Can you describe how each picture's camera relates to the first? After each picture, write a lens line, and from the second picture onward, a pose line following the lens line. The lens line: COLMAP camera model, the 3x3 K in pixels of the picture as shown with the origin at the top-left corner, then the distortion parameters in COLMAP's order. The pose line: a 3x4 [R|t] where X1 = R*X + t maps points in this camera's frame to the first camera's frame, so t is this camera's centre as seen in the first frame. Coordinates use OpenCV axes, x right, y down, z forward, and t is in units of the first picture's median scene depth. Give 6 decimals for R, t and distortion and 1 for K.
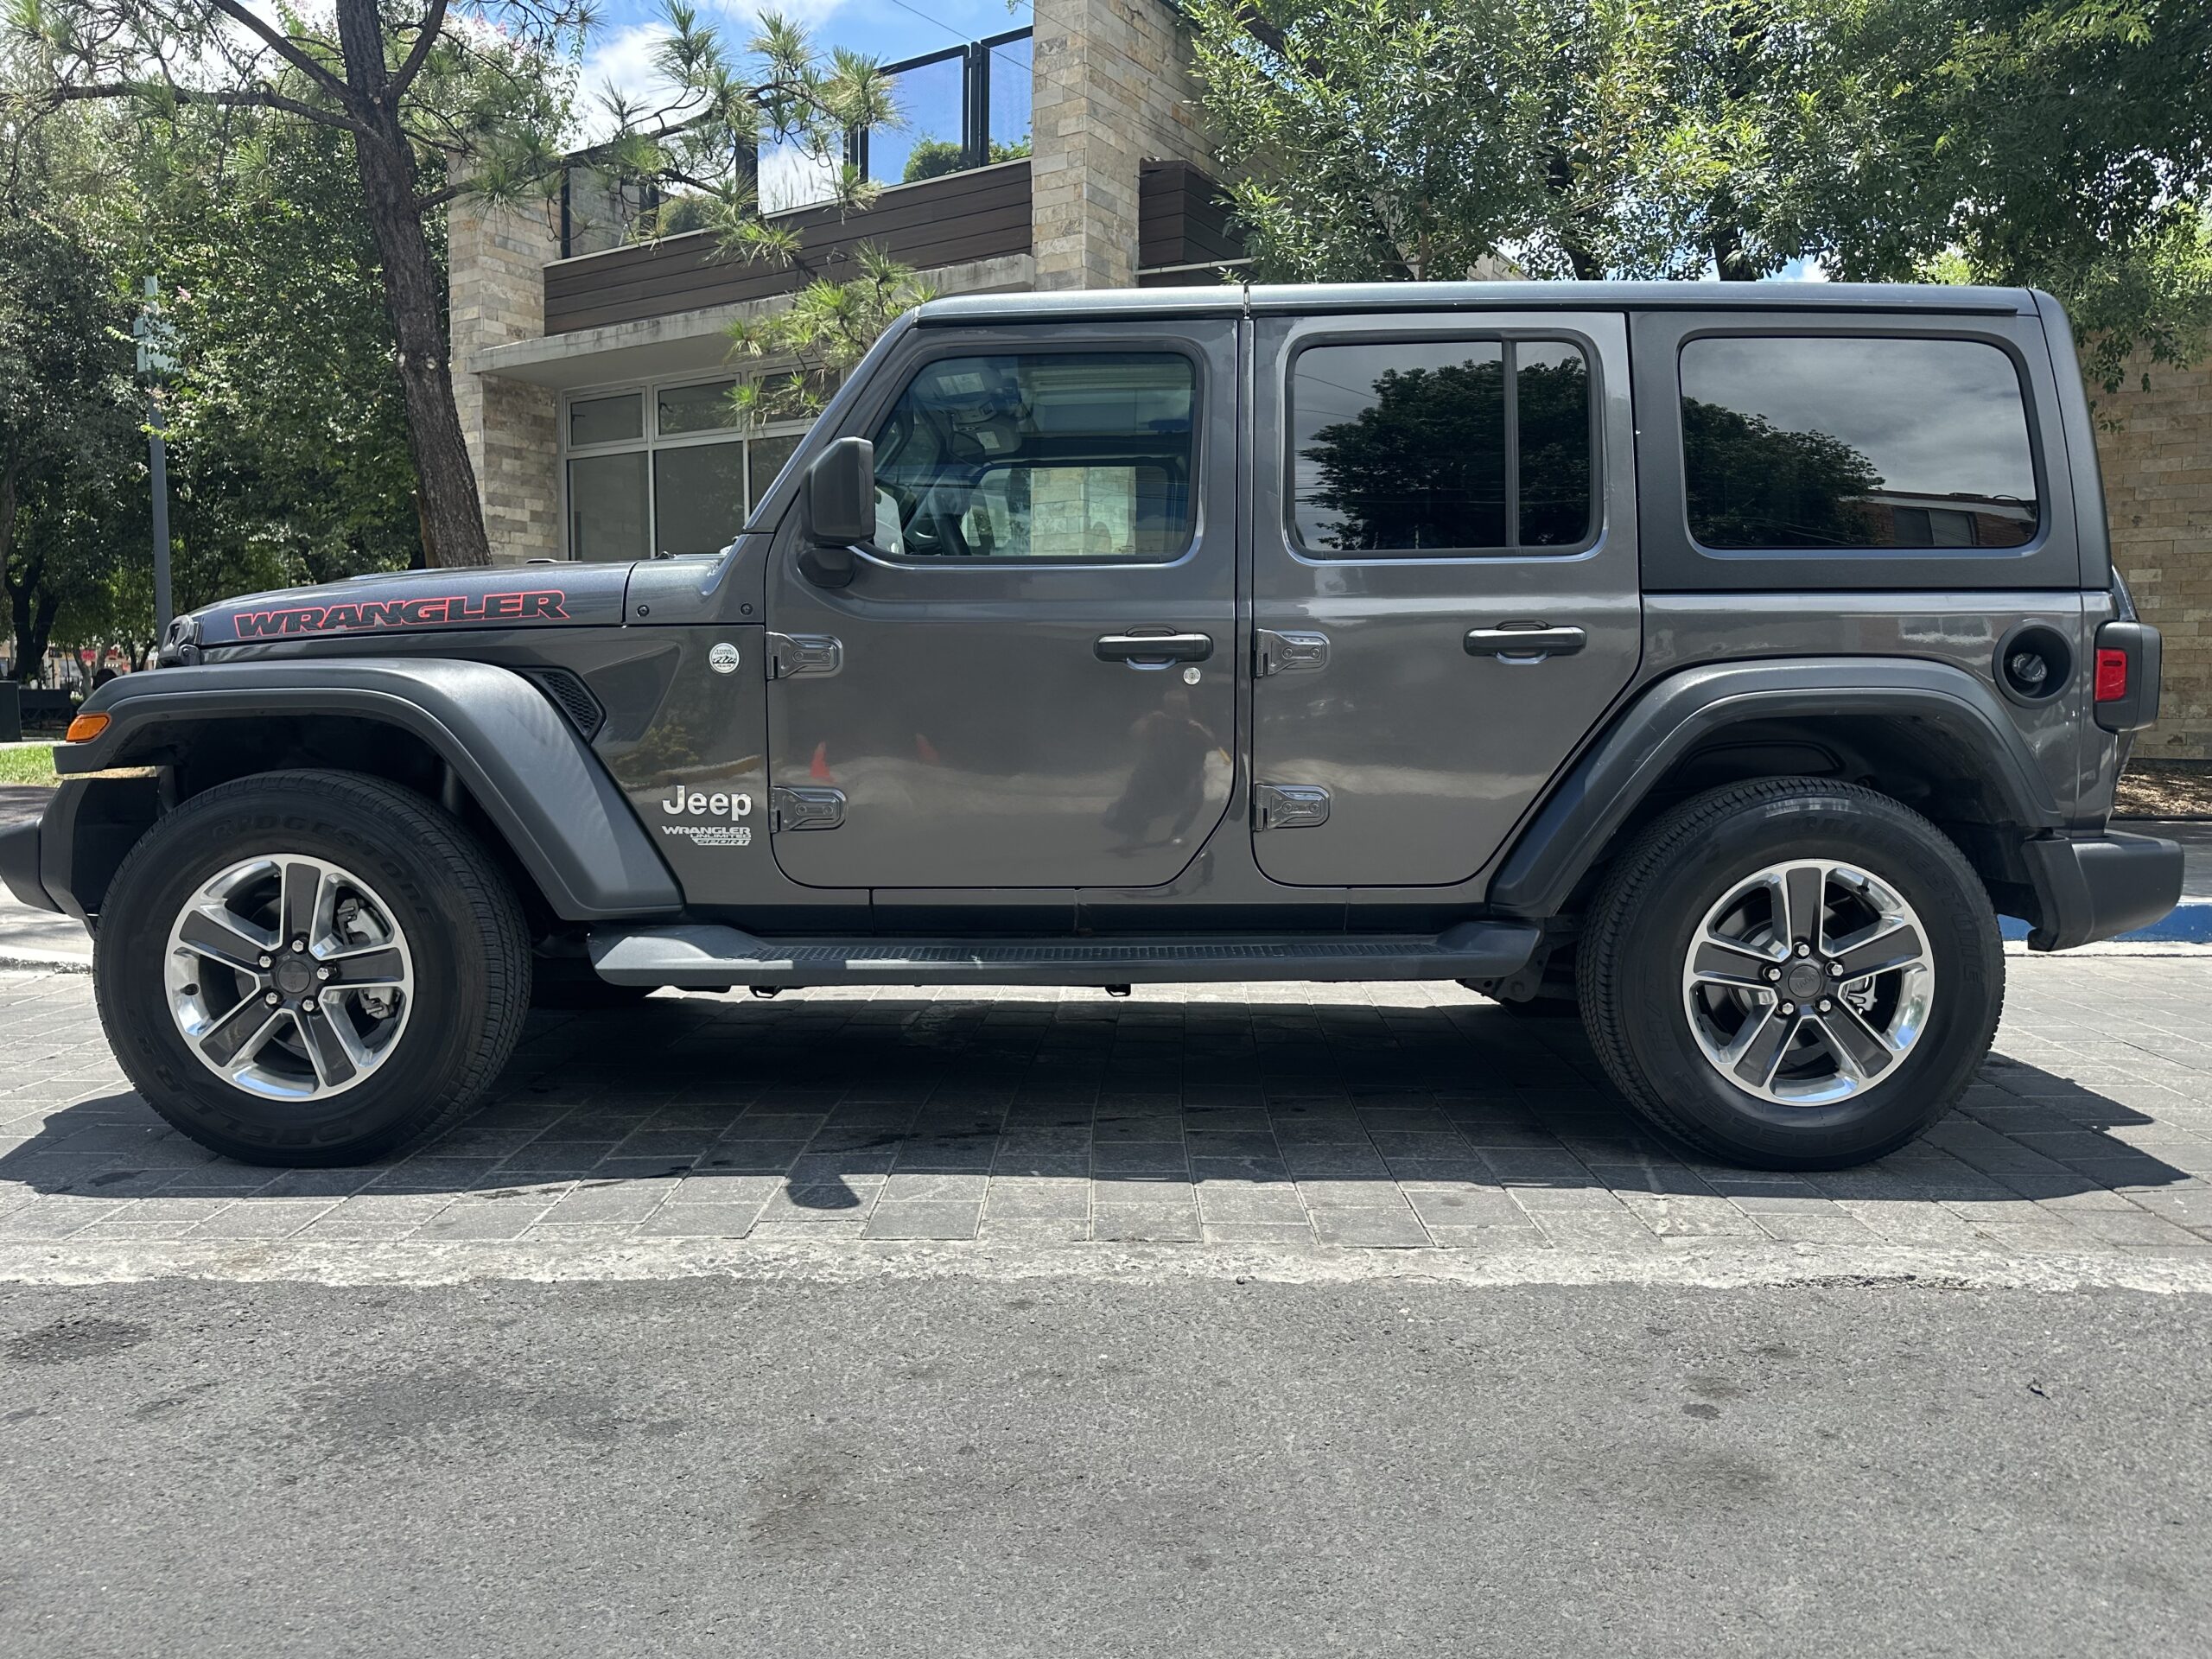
lens RADIAL K [[1502.5, 0, 1076.4], [0, 1502.5, 891.8], [0, 0, 1]] dist [0.002556, -0.036342]
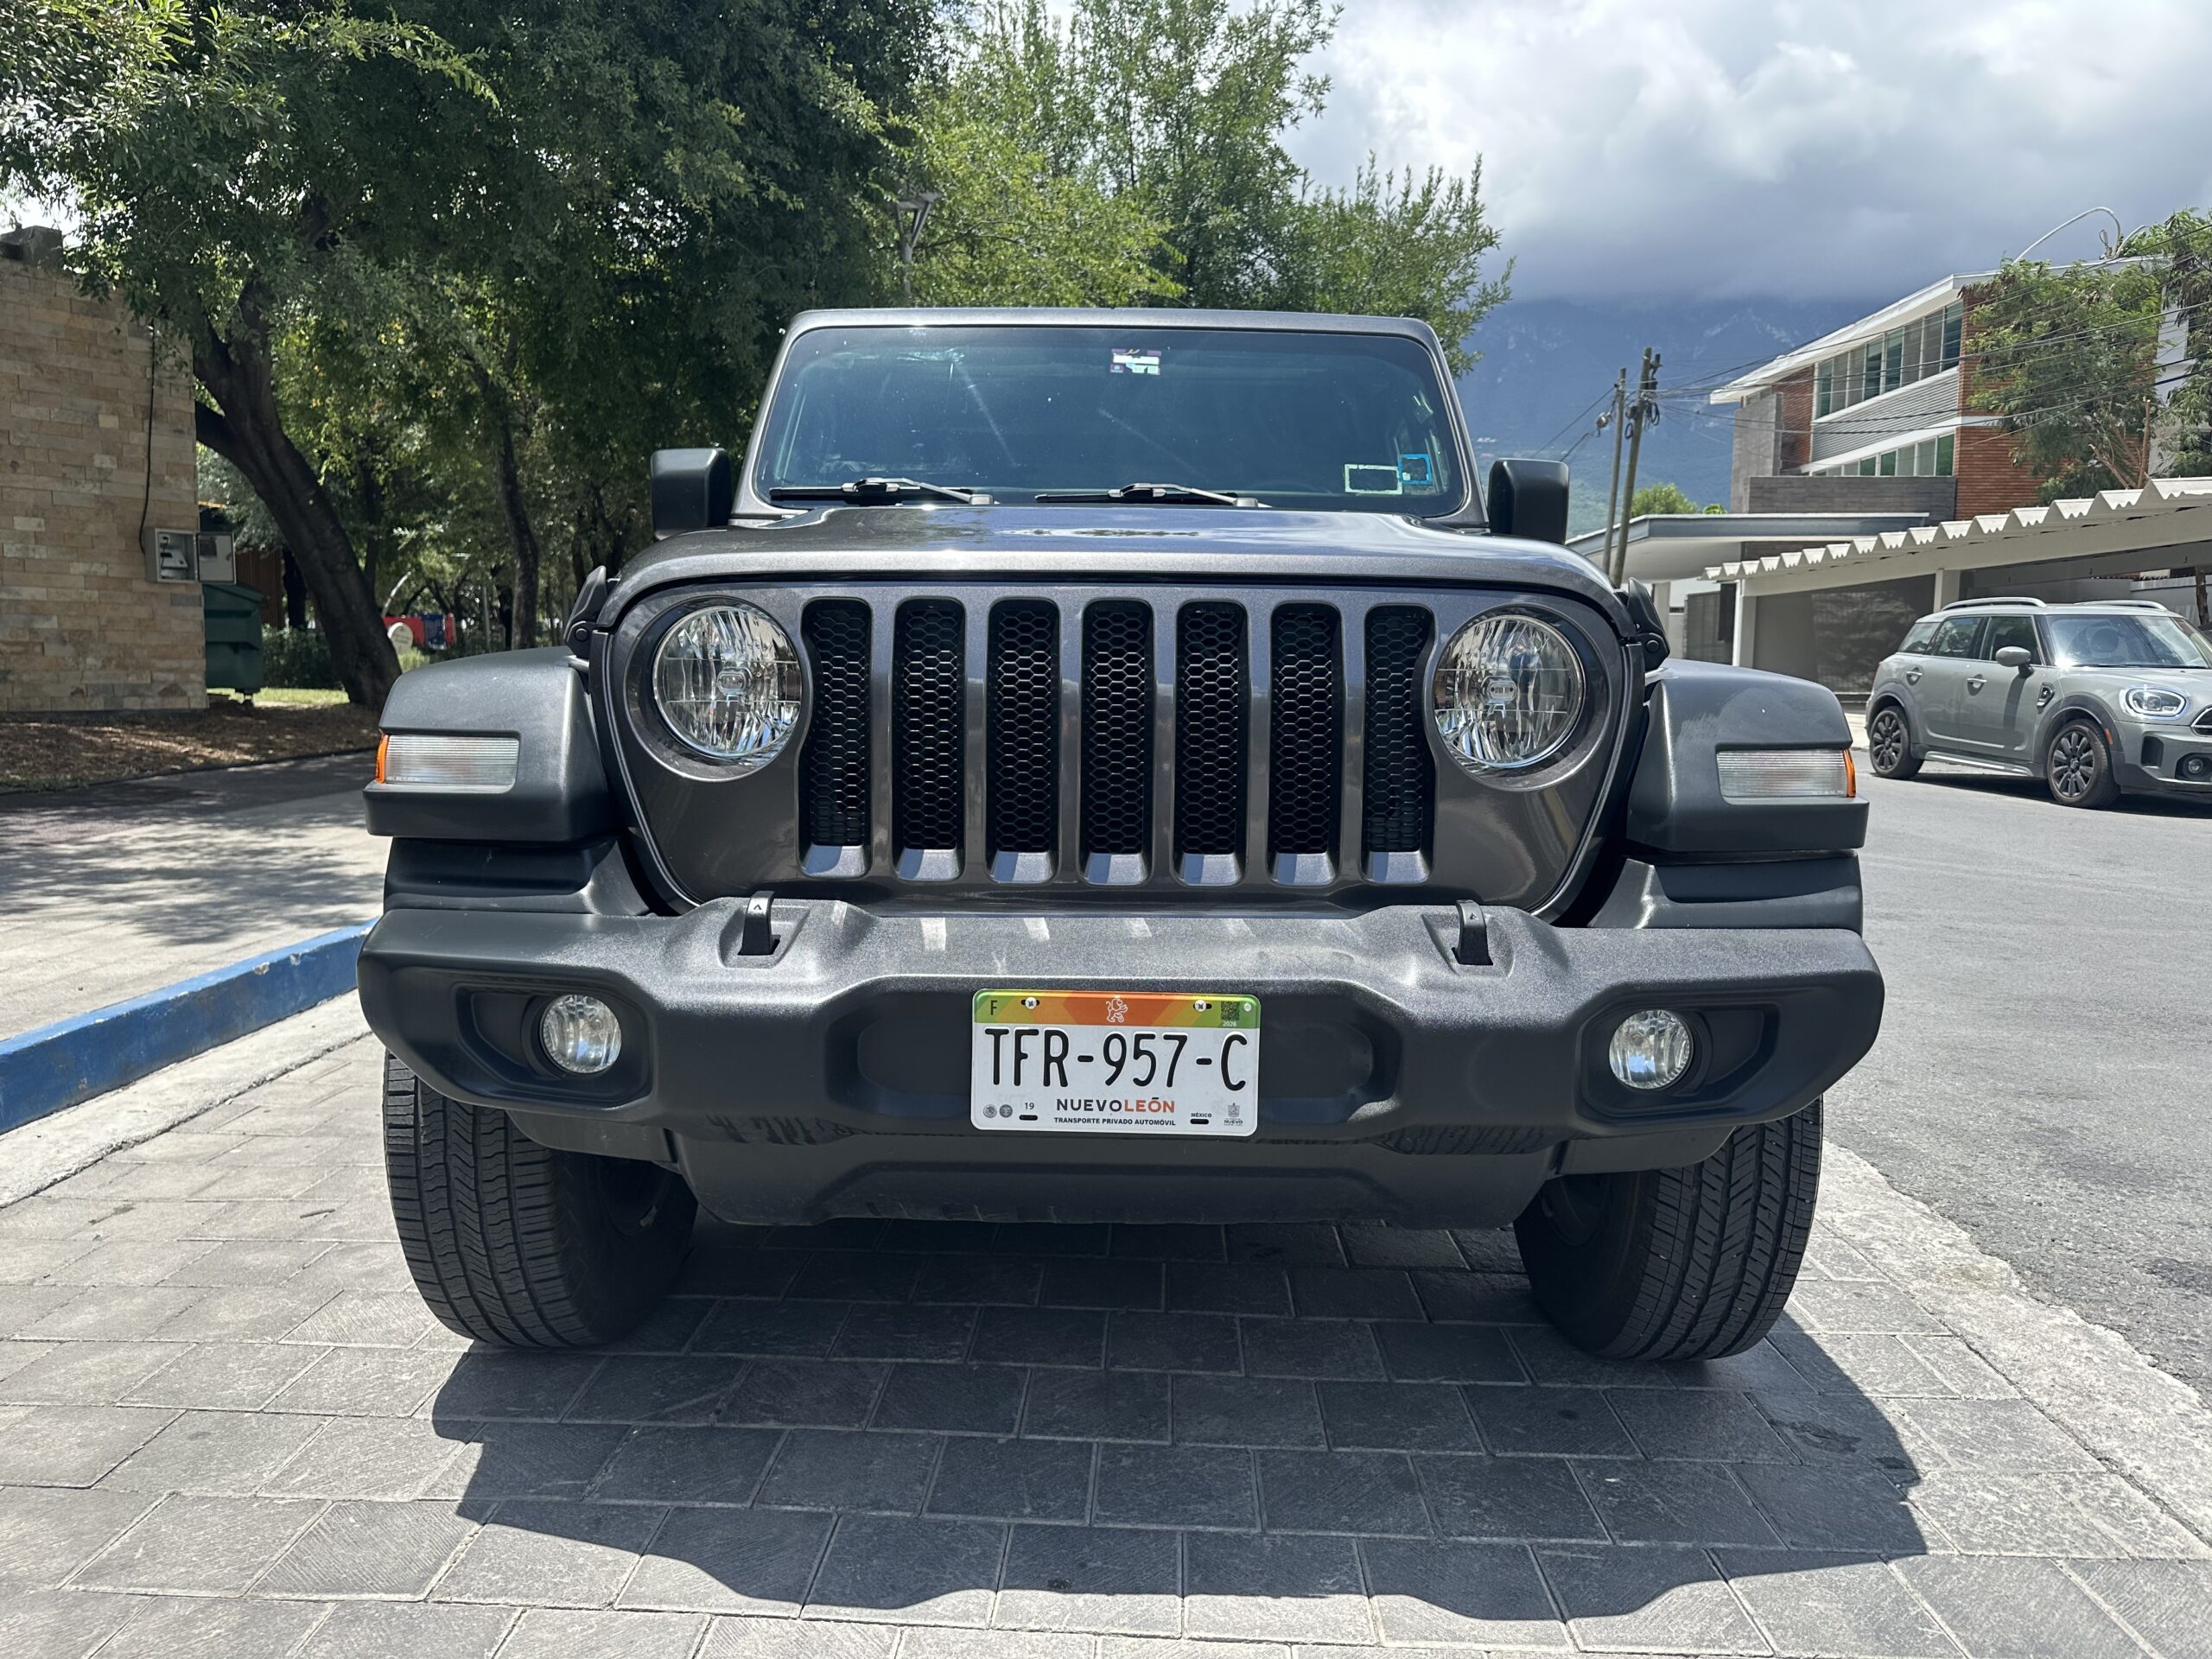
lens RADIAL K [[1565.9, 0, 1100.0], [0, 1565.9, 816.0], [0, 0, 1]] dist [0.027110, -0.039110]
pose [[0.004974, -0.095696, 0.995398, -1.339834], [0.109967, 0.989426, 0.094573, -0.185326], [-0.993923, 0.108991, 0.015445, 1.302484]]
